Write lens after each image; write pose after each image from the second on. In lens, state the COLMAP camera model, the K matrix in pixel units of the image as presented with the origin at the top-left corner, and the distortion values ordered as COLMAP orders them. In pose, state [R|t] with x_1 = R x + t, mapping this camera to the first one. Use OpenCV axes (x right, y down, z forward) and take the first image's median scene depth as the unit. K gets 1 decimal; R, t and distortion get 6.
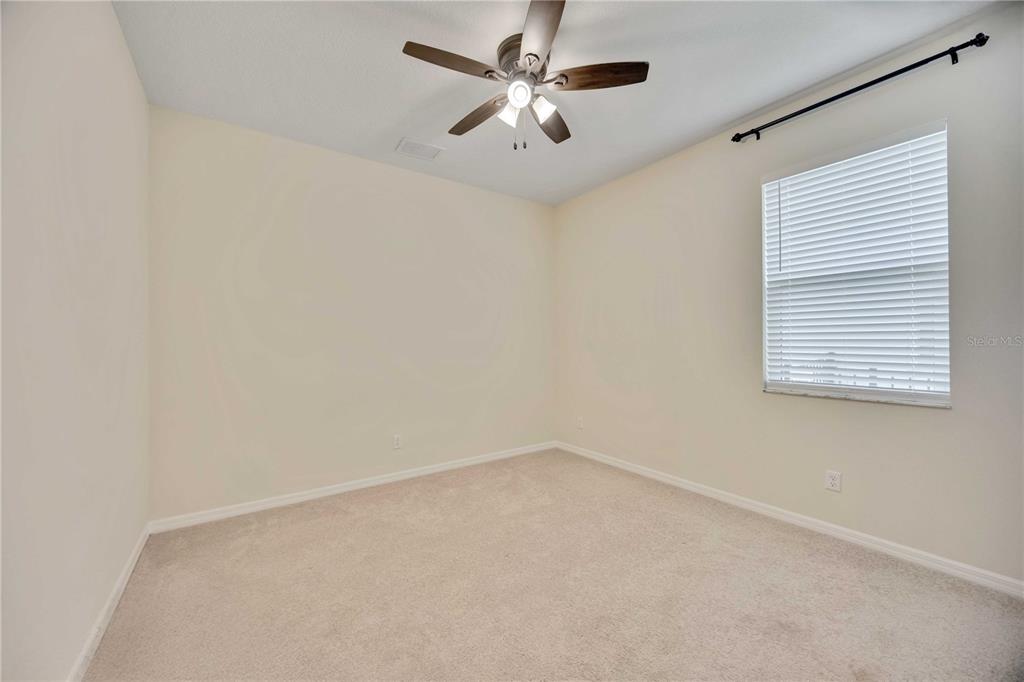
lens RADIAL K [[395.0, 0, 512.0], [0, 395.0, 341.0], [0, 0, 1]] dist [0.000903, 0.000041]
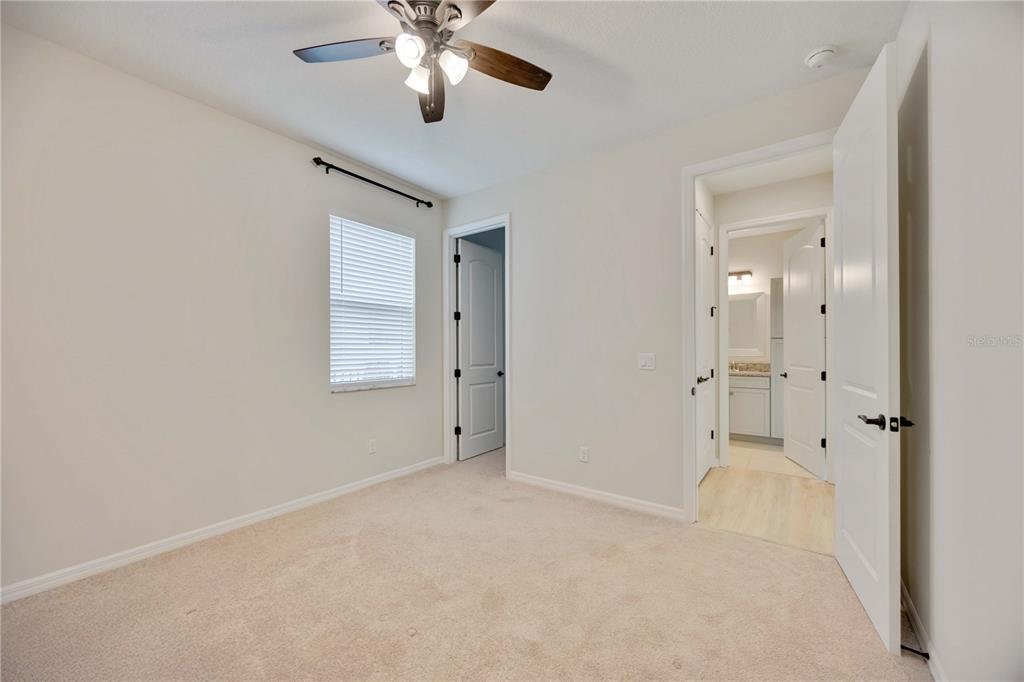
lens RADIAL K [[391.0, 0, 512.5], [0, 391.0, 349.3], [0, 0, 1]] dist [-0.000147, -0.000015]
pose [[-0.319591, 0.002417, 0.947552, -0.703524], [0.001679, 0.999997, -0.001985, 0.003058], [-0.947554, 0.000956, -0.319594, 0.968730]]
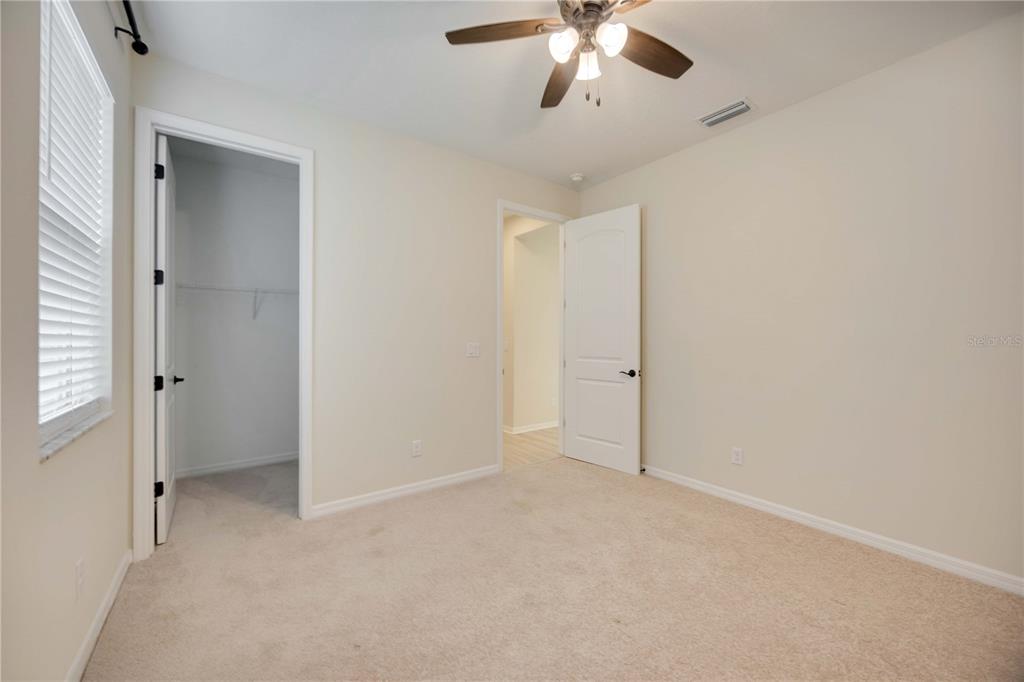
lens RADIAL K [[395.0, 0, 512.0], [0, 395.0, 341.0], [0, 0, 1]] dist [0.000903, 0.000041]
pose [[-0.999863, 0.004162, -0.016013, 0.164587], [0.004086, 0.999980, 0.004770, -0.002822], [0.016033, 0.004704, -0.999860, 1.603819]]
